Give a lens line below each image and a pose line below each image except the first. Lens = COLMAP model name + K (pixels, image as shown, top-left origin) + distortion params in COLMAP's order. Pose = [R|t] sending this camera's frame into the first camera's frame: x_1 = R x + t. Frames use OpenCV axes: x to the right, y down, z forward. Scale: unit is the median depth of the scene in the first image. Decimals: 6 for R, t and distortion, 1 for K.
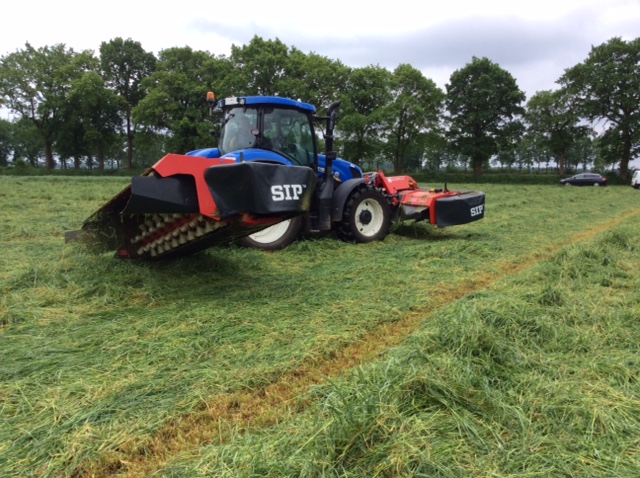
lens RADIAL K [[592.5, 0, 323.2], [0, 592.5, 239.1], [0, 0, 1]] dist [0.104312, -0.183617]
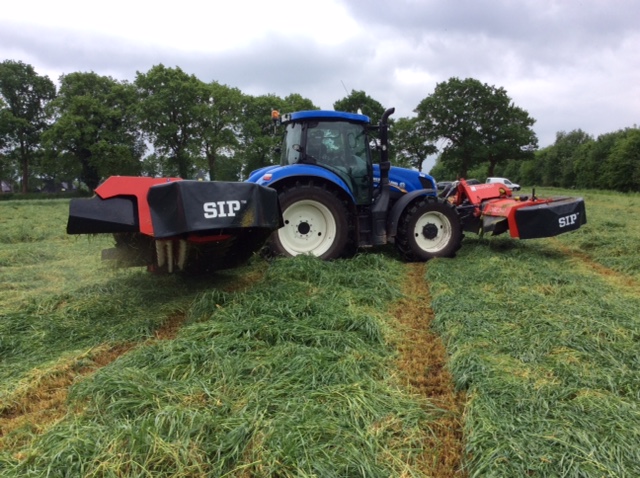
lens RADIAL K [[592.5, 0, 317.2], [0, 592.5, 239.3], [0, 0, 1]] dist [0.104312, -0.183617]
pose [[0.939744, -0.012012, -0.341667, 0.229898], [0.004849, 0.999750, -0.021809, -0.004405], [0.341844, 0.018838, 0.939568, 0.080464]]
